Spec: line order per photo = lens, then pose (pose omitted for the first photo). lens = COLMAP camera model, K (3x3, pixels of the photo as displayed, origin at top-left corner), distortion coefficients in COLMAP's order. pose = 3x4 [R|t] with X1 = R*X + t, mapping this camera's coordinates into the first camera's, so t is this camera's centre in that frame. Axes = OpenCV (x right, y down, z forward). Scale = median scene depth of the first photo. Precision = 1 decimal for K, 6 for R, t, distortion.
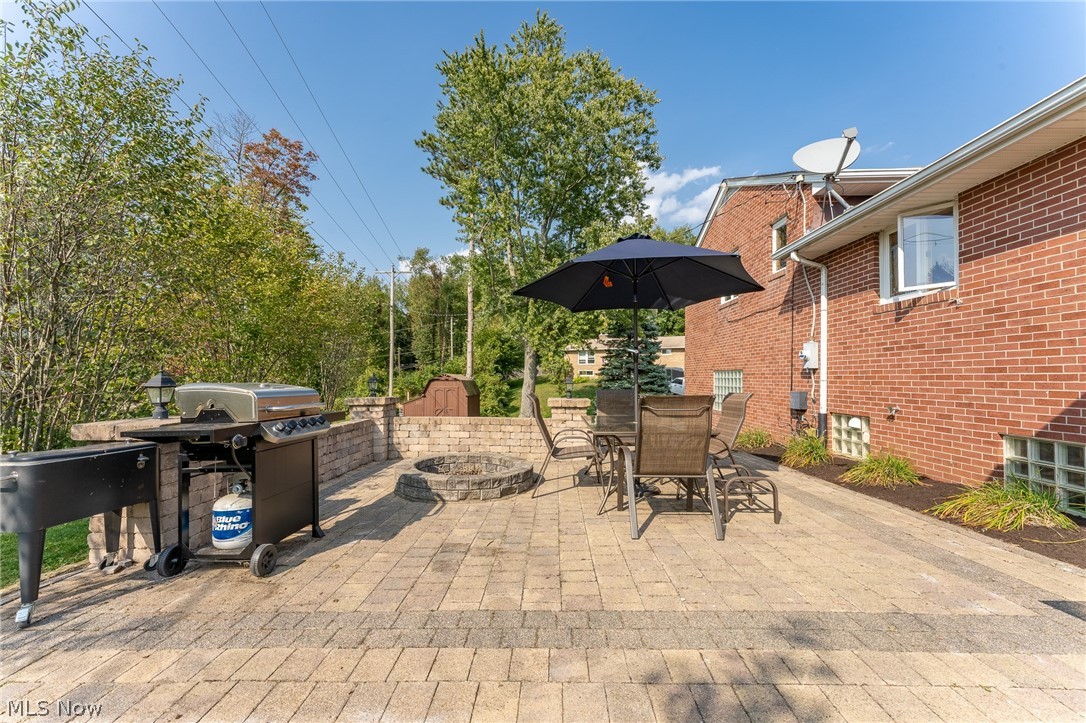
lens RADIAL K [[430.5, 0, 544.3], [0, 430.5, 371.3], [0, 0, 1]] dist [-0.000341, 0.000236]
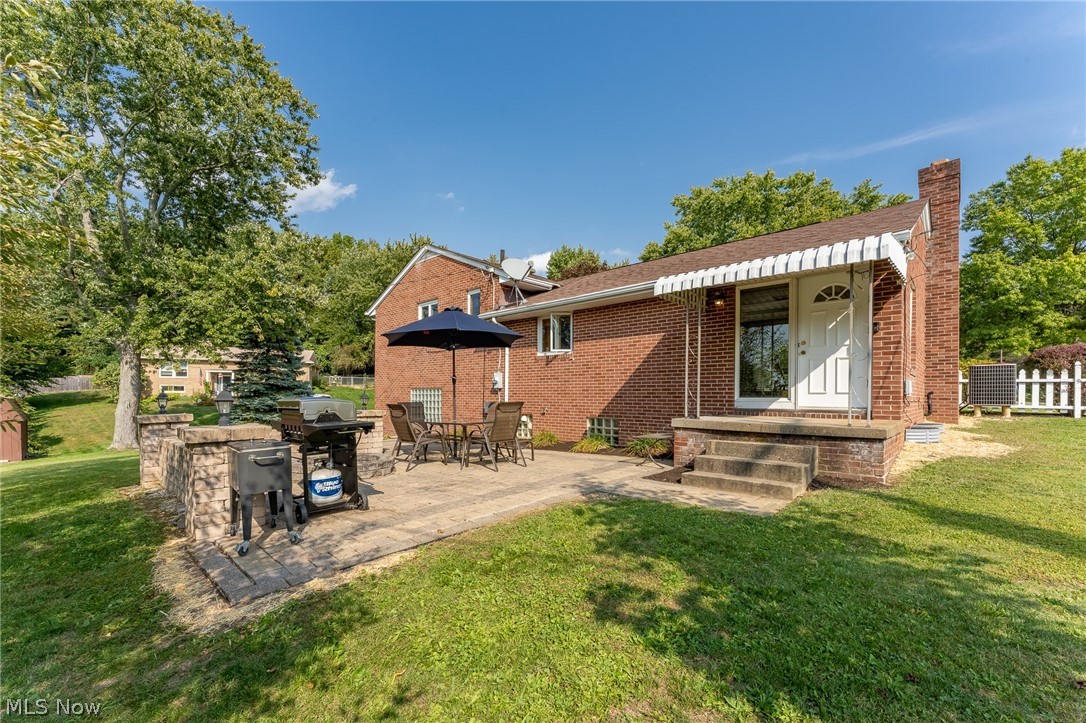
lens RADIAL K [[439.1, 0, 540.6], [0, 439.1, 396.4], [0, 0, 1]] dist [-0.001786, -0.000123]
pose [[0.660554, -0.004726, 0.750763, -0.640196], [-0.010231, 0.999831, 0.015296, -0.002971], [-0.750709, -0.017785, 0.660394, -0.282812]]
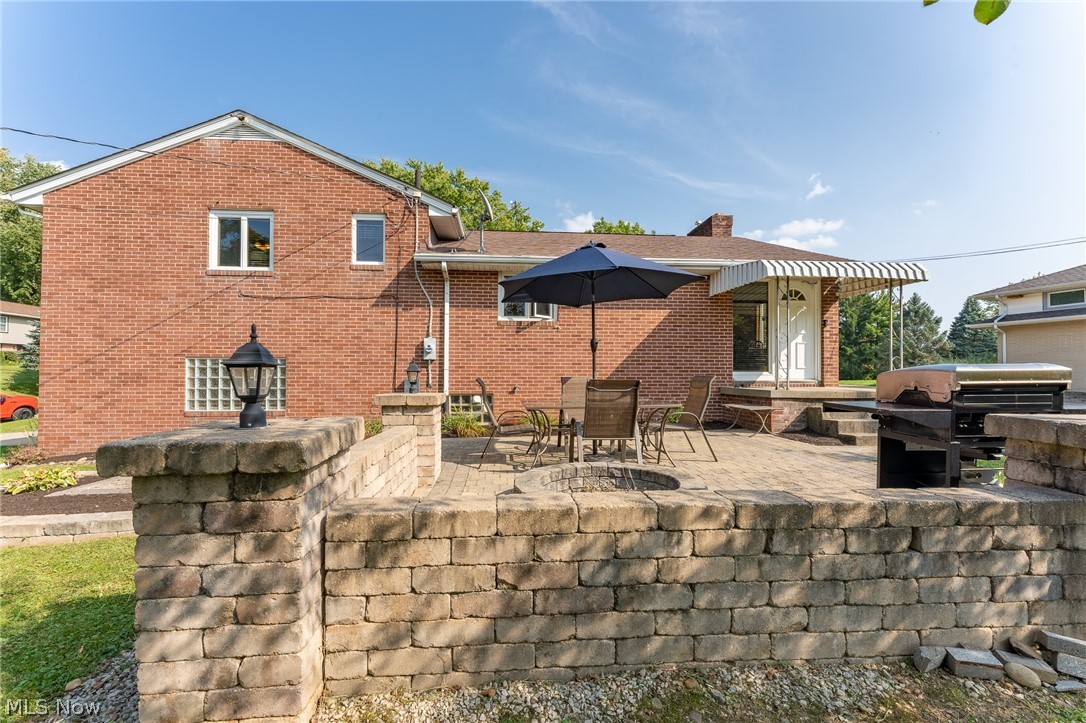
lens RADIAL K [[430.5, 0, 544.3], [0, 430.5, 371.3], [0, 0, 1]] dist [-0.000341, 0.000236]
pose [[-0.091327, -0.003087, 0.995816, -0.722490], [-0.017264, 0.999850, 0.001516, 0.022143], [-0.995671, -0.017053, -0.091366, 0.931899]]
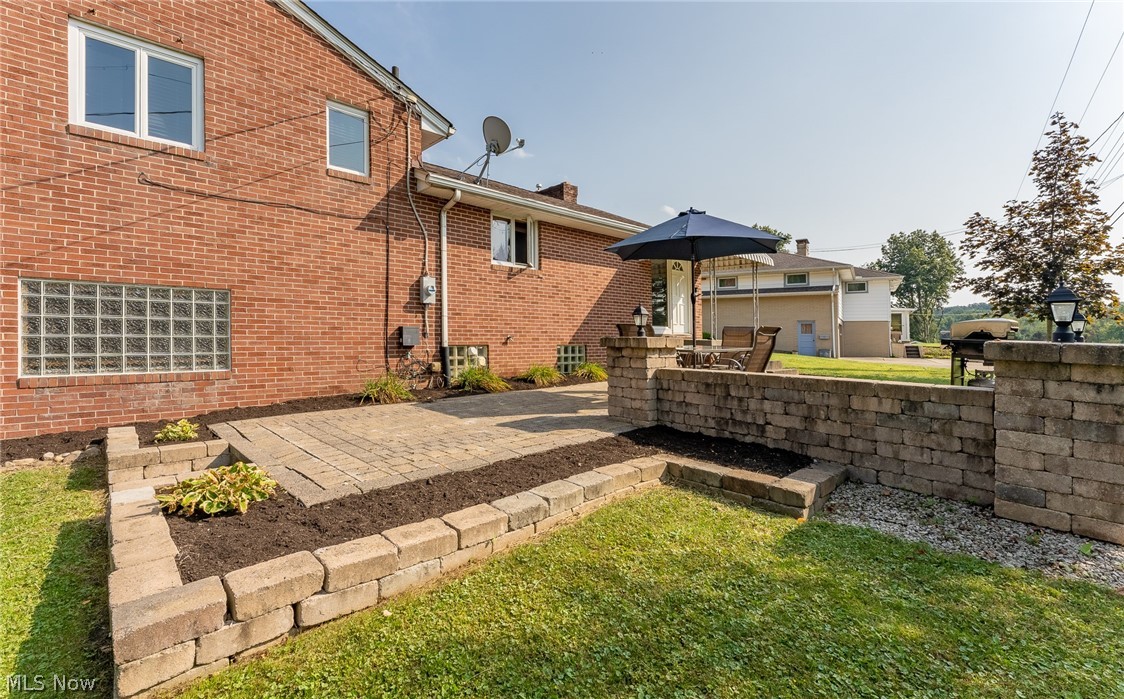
lens RADIAL K [[525.3, 0, 562.0], [0, 525.3, 349.5], [0, 0, 1]] dist [0.000230, 0.000322]
pose [[-0.717954, 0.006432, 0.696061, -0.534824], [-0.000065, 0.999957, -0.009307, 0.132244], [-0.696091, -0.006727, -0.717922, 1.957532]]
